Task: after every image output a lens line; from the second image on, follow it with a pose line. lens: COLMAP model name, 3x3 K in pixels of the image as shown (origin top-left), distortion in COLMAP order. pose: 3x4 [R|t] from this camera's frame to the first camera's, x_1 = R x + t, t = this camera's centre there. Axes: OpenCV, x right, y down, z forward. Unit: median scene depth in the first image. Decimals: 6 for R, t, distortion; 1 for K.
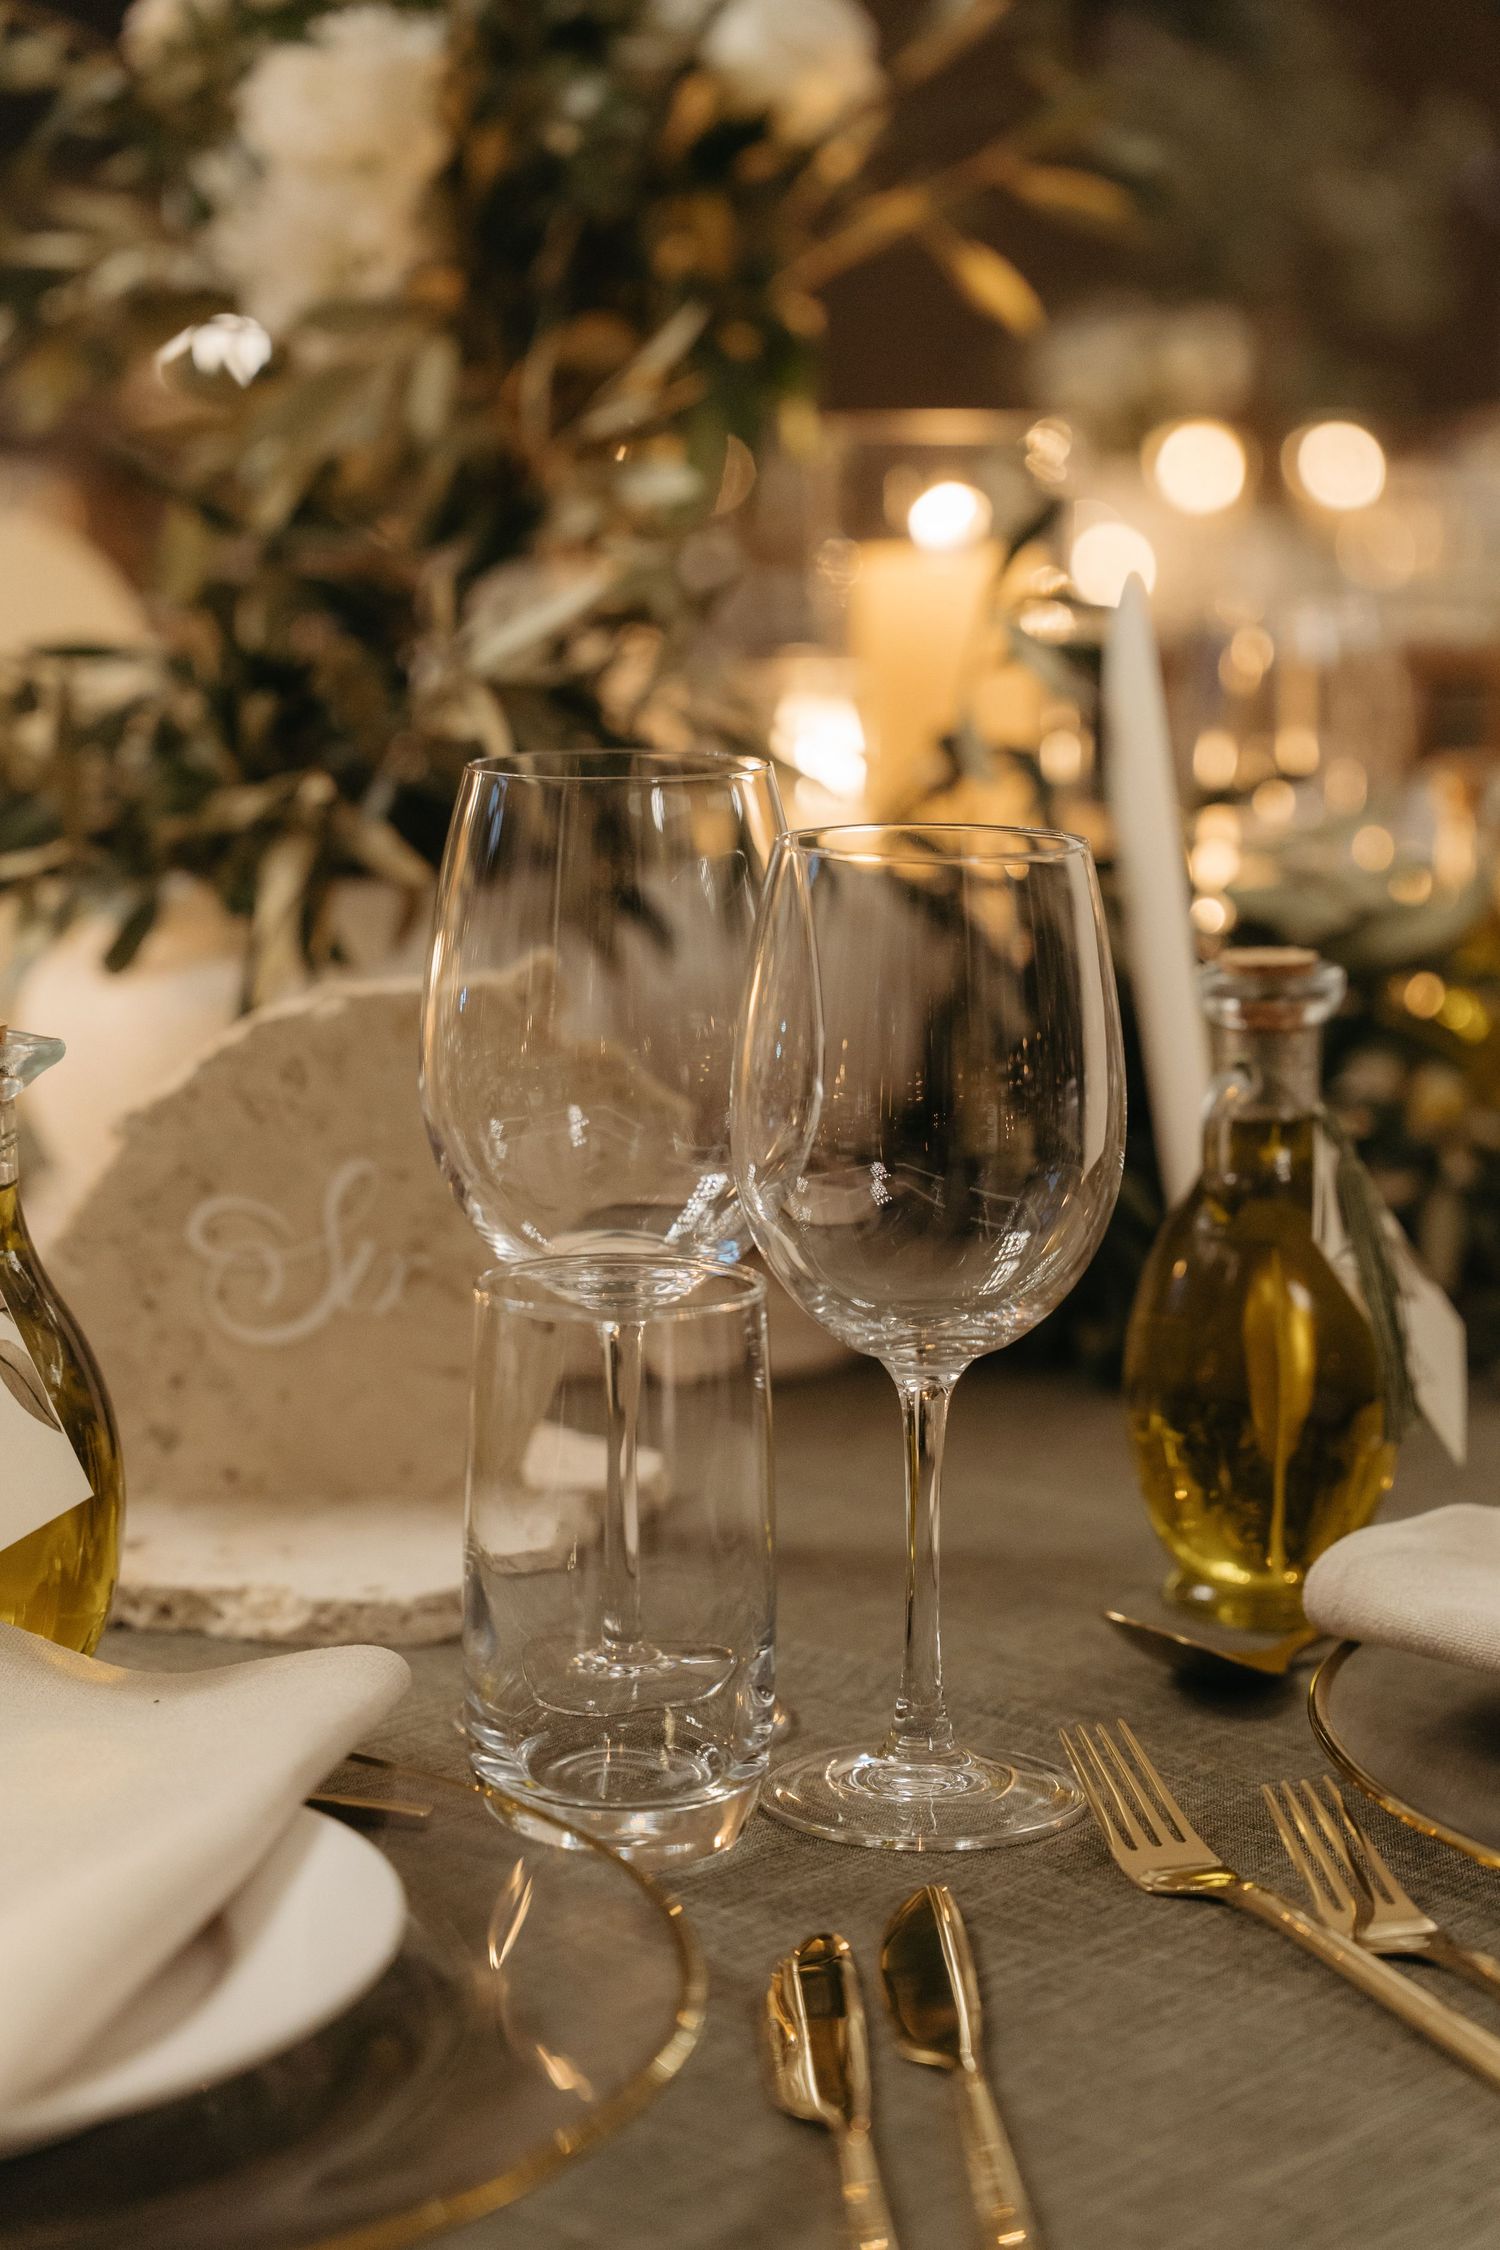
lens RADIAL K [[3698.8, 0, 750.0], [0, 3698.8, 1125.0], [0, 0, 1]] dist [0.067669, 0.058015]
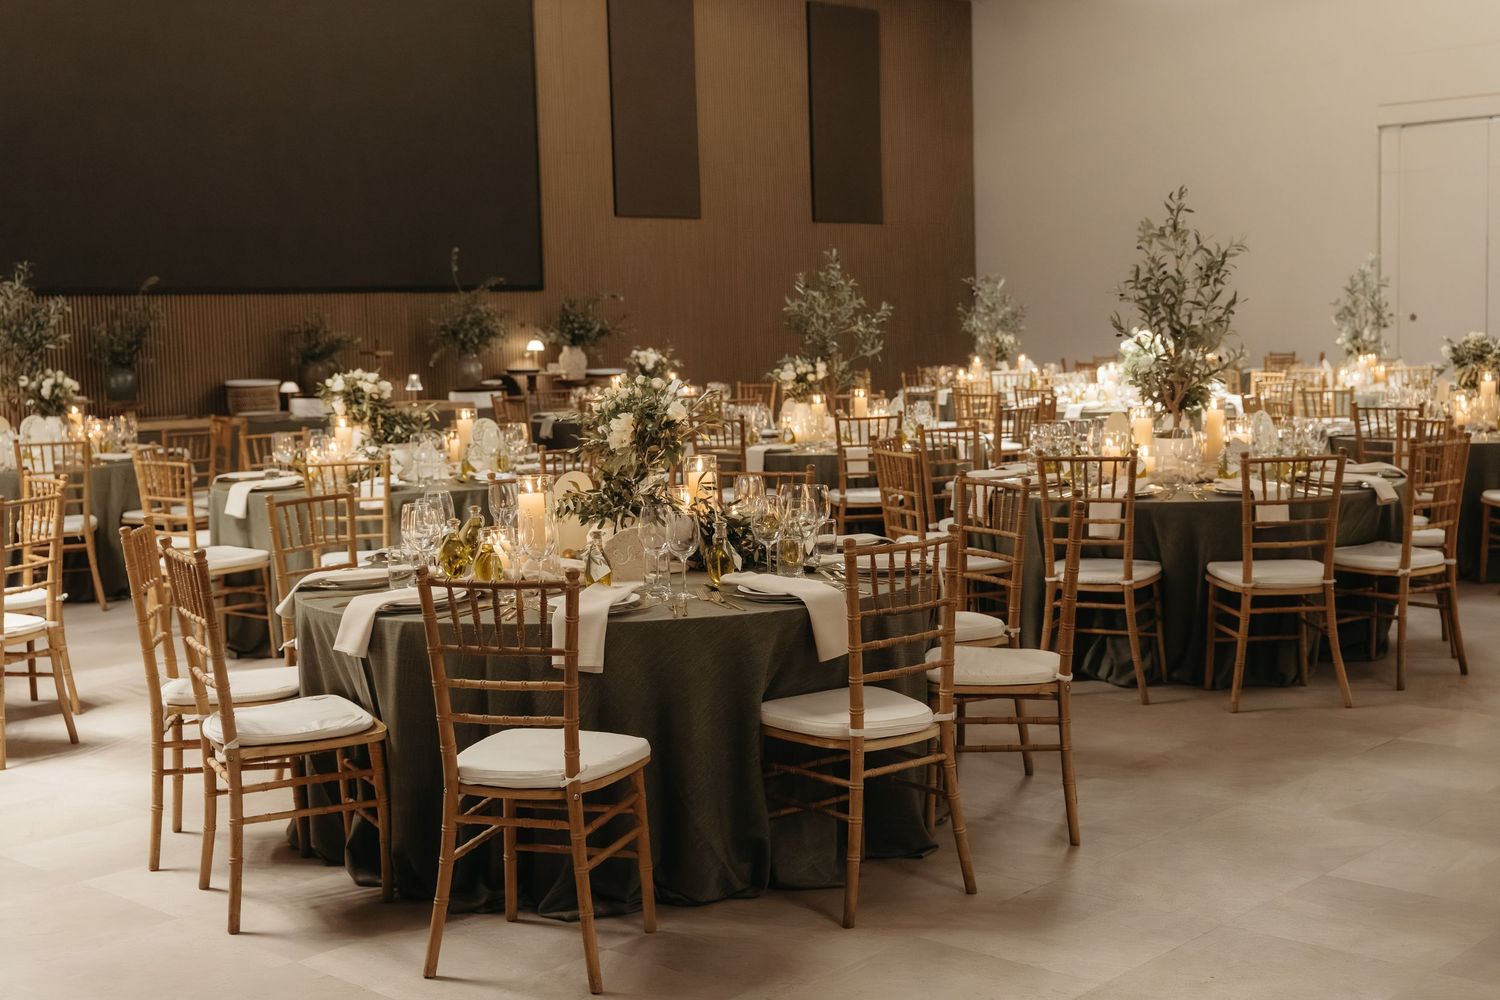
lens RADIAL K [[1798.4, 0, 750.0], [0, 1798.4, 500.0], [0, 0, 1]] dist [-0.003827, 0.023545]
pose [[0.999391, -0.032660, -0.012295, 0.270121], [0.031628, 0.996576, -0.076393, 0.258869], [0.014748, 0.075957, 0.997002, -3.682090]]
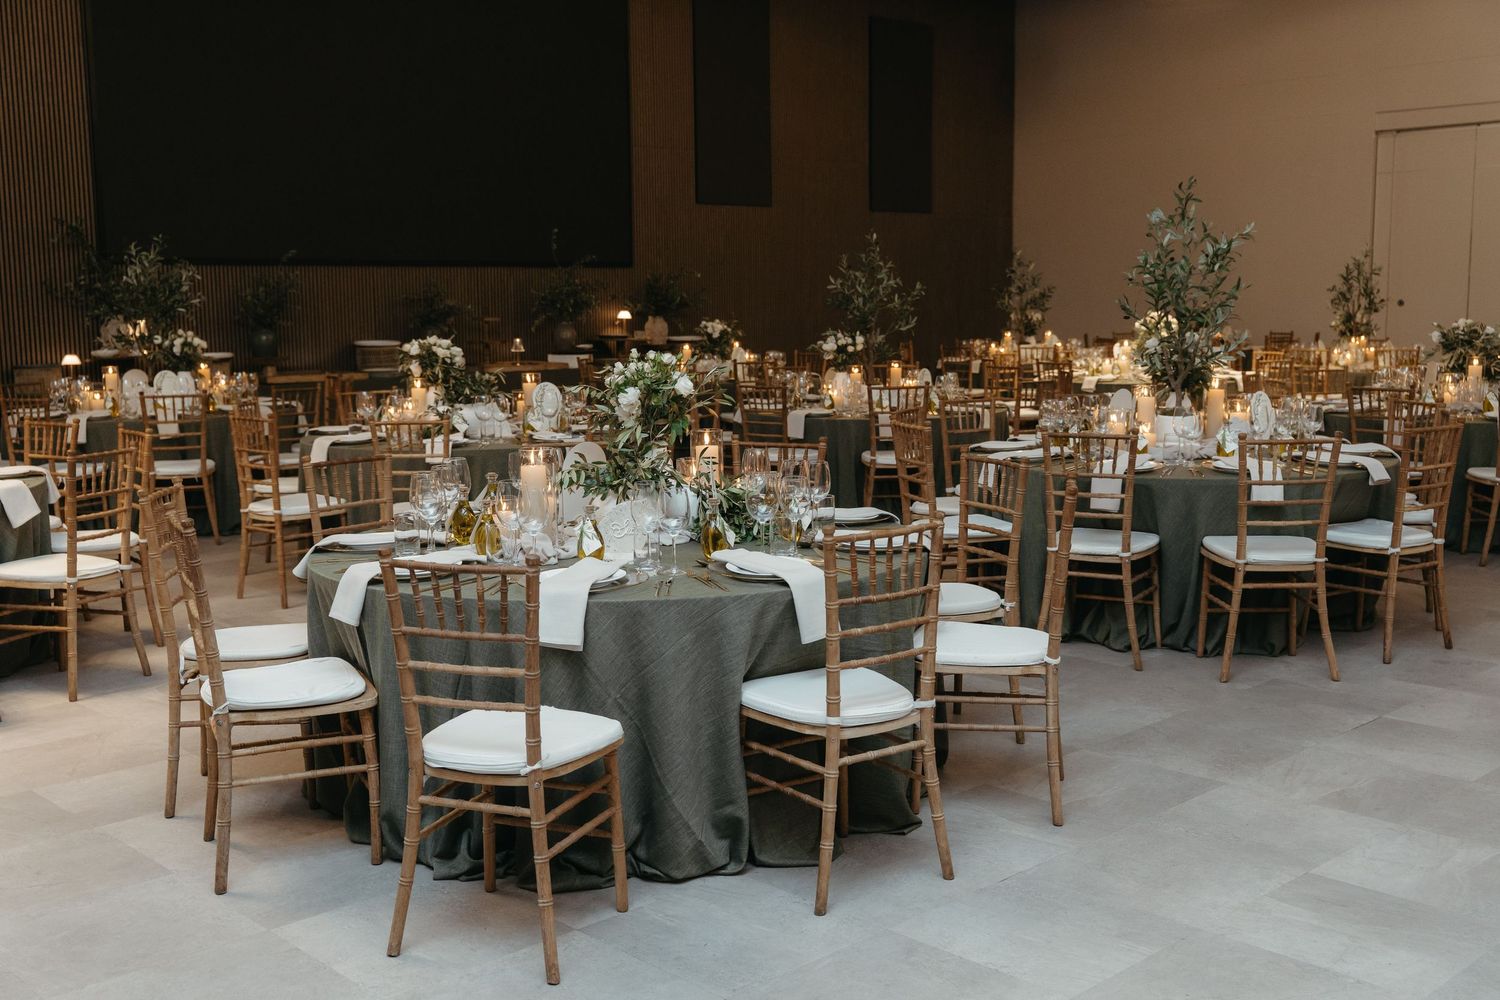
lens RADIAL K [[1473.9, 0, 750.0], [0, 1473.9, 500.0], [0, 0, 1]] dist [0.000270, -0.004870]
pose [[0.997676, -0.008178, -0.067648, 0.487113], [0.005609, 0.999259, -0.038069, 0.111455], [0.067909, 0.037601, 0.996983, -2.902965]]
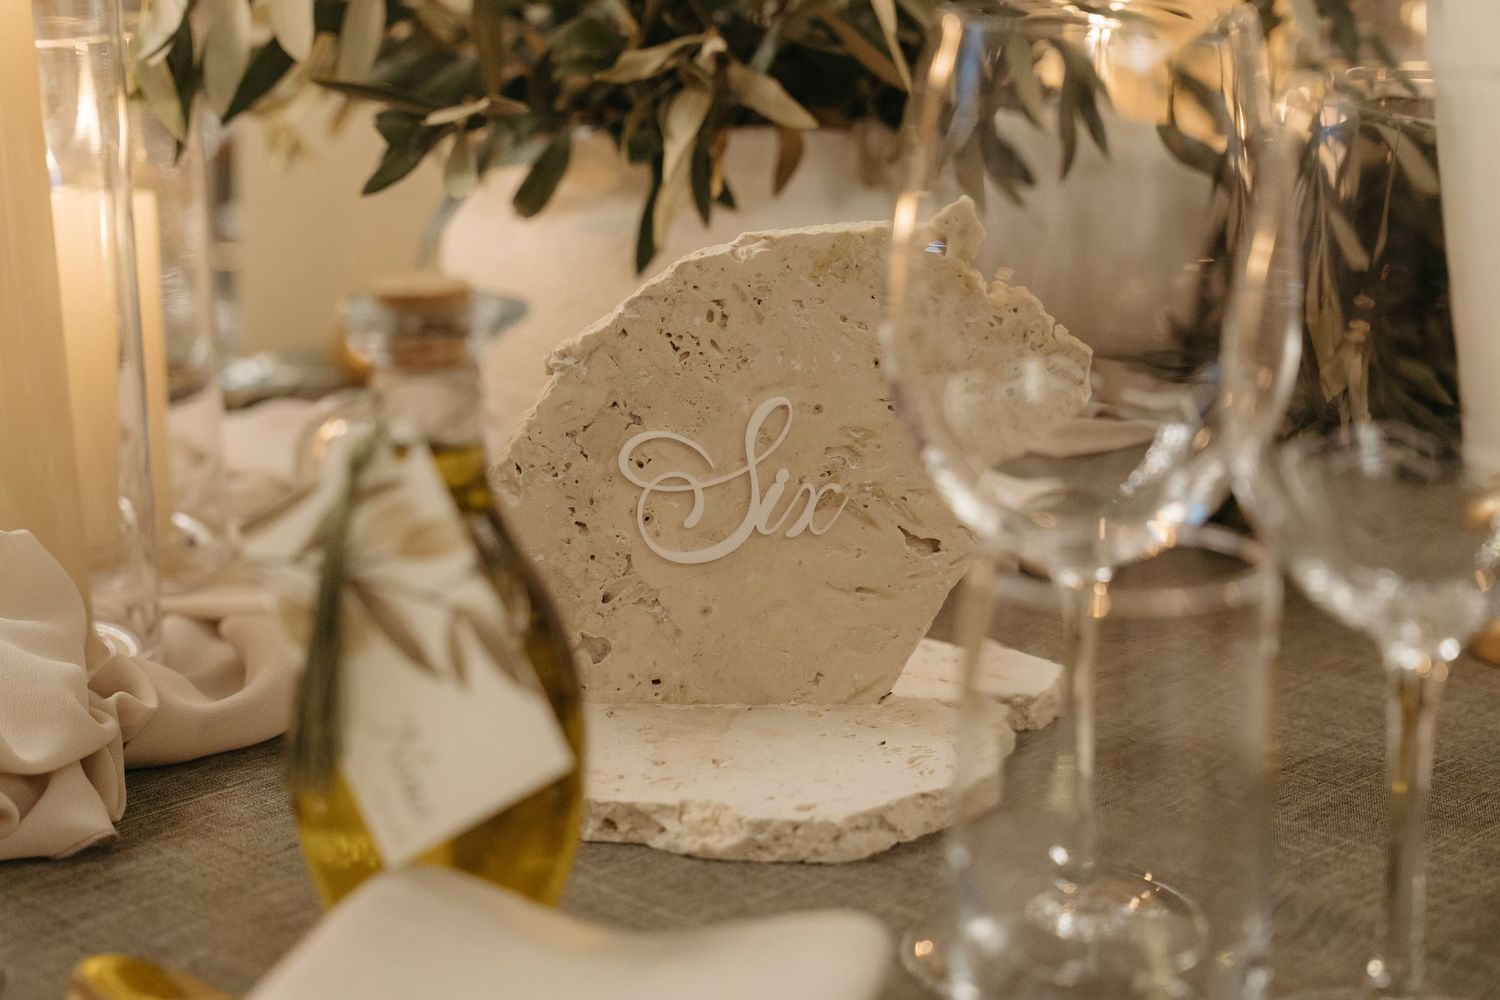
lens RADIAL K [[2270.3, 0, 750.0], [0, 2270.3, 500.0], [0, 0, 1]] dist [-0.017928, -0.003549]
pose [[0.999398, 0.003938, -0.034457, -0.090271], [-0.000541, 0.995181, 0.098056, -0.024153], [0.034677, -0.097978, 0.994584, 0.343765]]
